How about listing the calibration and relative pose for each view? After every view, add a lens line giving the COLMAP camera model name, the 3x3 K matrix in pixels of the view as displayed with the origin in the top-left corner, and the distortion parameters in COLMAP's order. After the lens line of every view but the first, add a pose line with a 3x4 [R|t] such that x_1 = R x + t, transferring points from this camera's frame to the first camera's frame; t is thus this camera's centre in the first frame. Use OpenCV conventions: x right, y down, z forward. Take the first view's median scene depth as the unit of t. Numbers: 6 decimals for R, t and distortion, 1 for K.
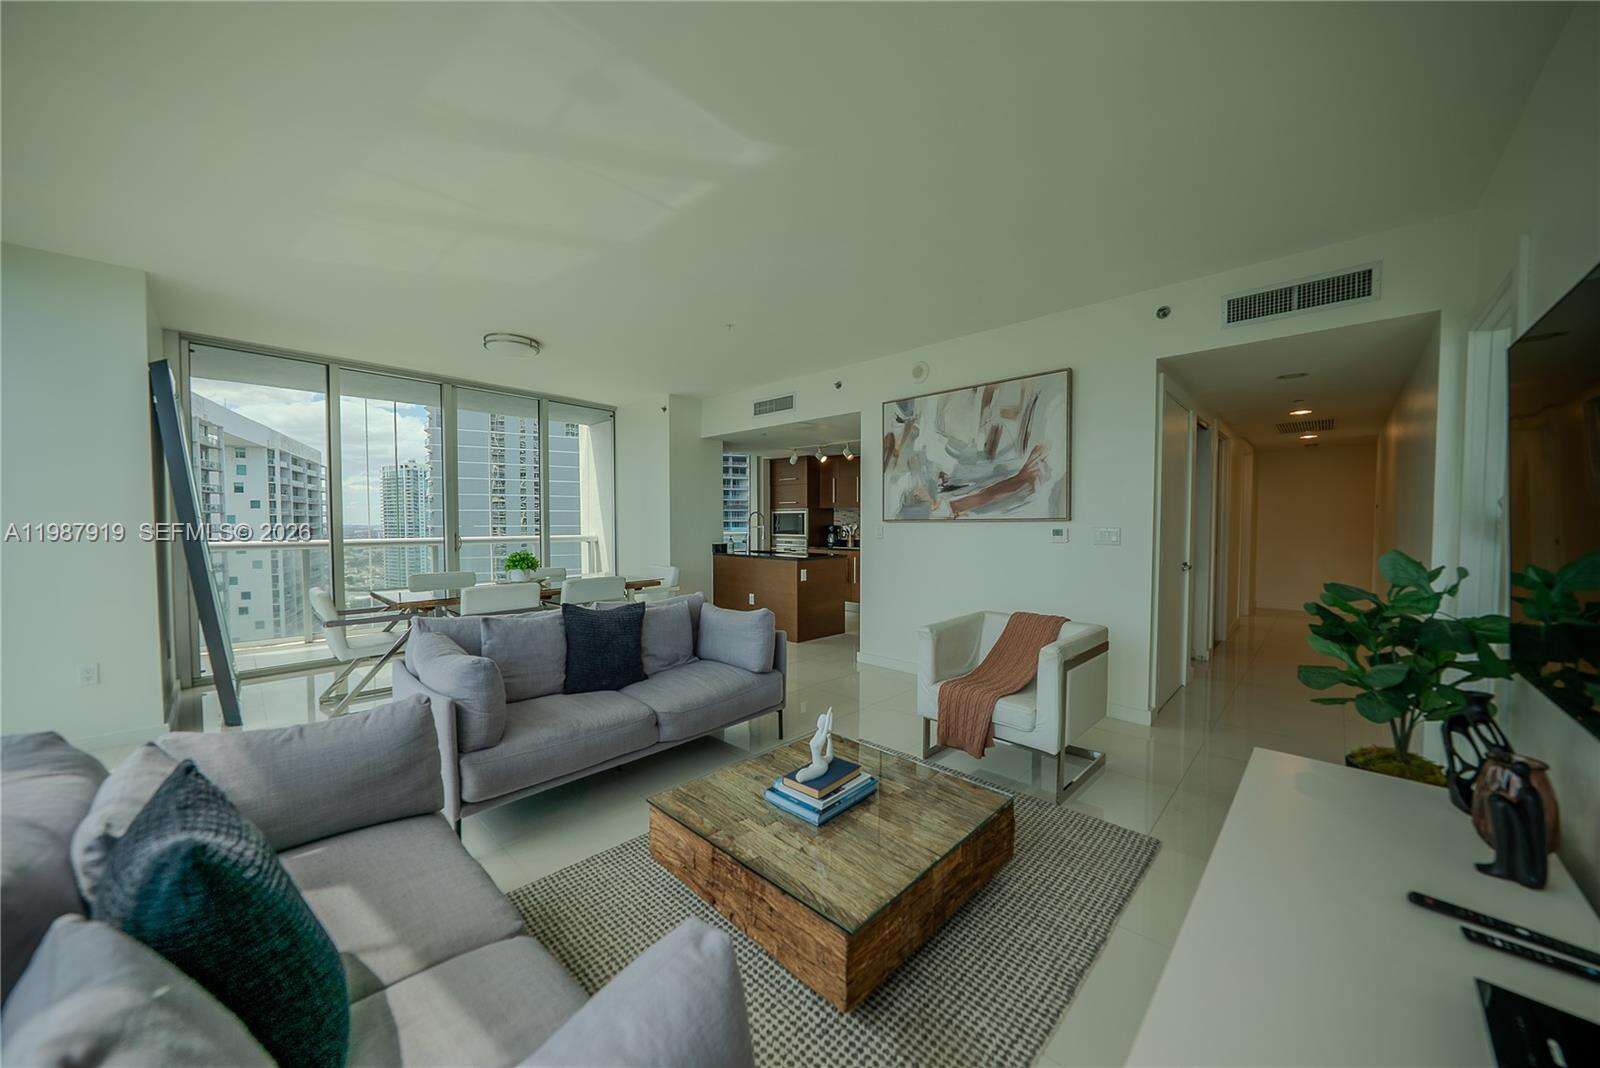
lens RADIAL K [[561.8, 0, 799.2], [0, 561.8, 539.7], [0, 0, 1]] dist [-0.022398, 0.003975]
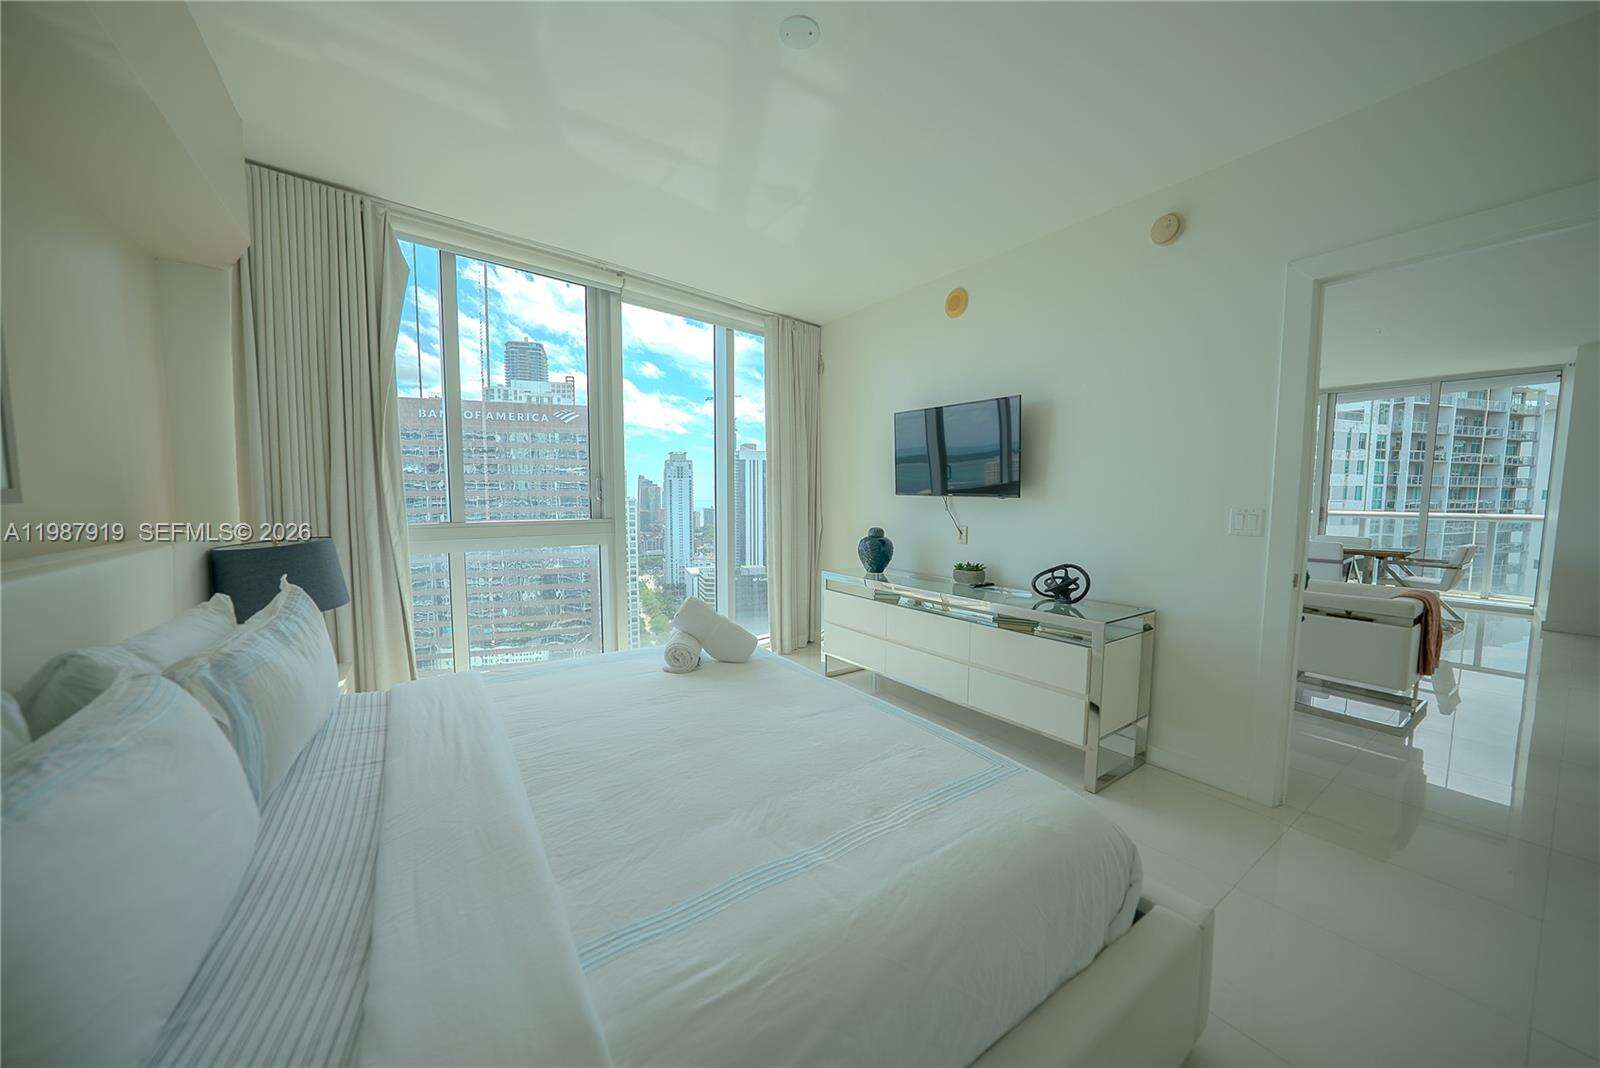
lens RADIAL K [[561.8, 0, 797.2], [0, 561.8, 536.8], [0, 0, 1]] dist [-0.022398, 0.003975]
pose [[-0.191774, 0.074687, -0.978593, 1.012831], [-0.035899, 0.995899, 0.083043, -0.005378], [0.980782, 0.051056, -0.188306, 0.041343]]
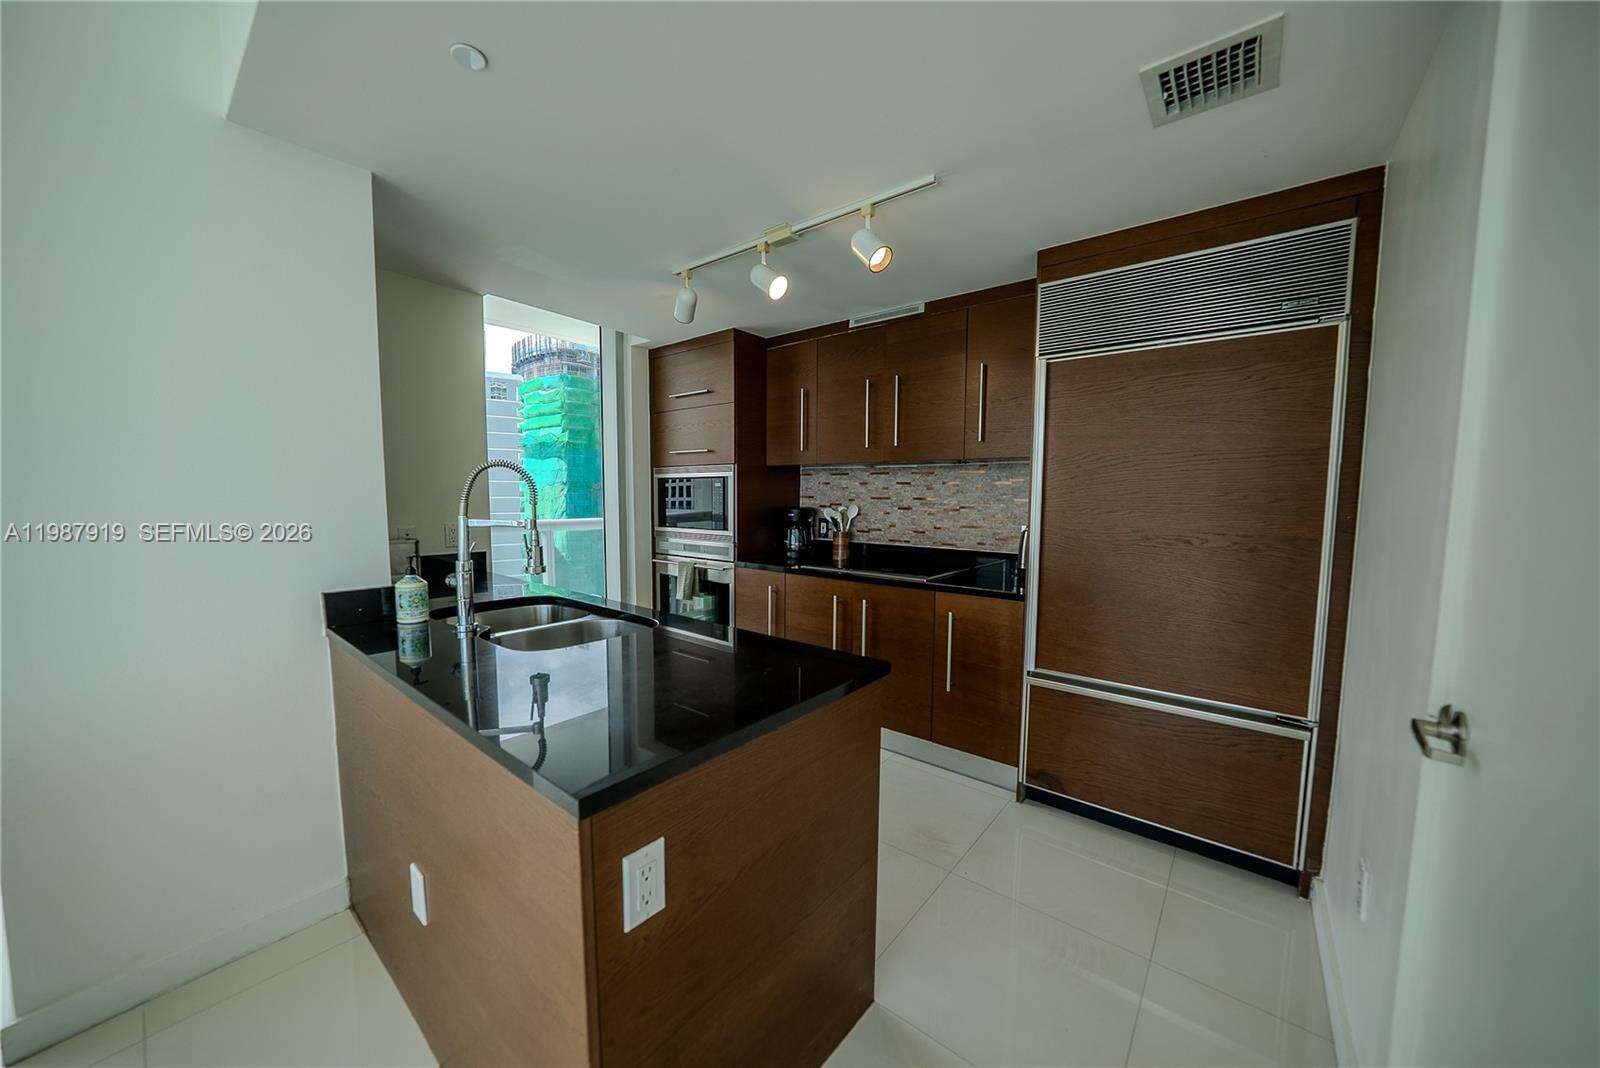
lens RADIAL K [[561.8, 0, 794.2], [0, 561.8, 539.9], [0, 0, 1]] dist [-0.022398, 0.003975]
pose [[0.996839, -0.000322, 0.079443, 0.041009], [-0.003565, 0.998803, 0.048775, -0.037827], [-0.079364, -0.048904, 0.995645, 1.008025]]
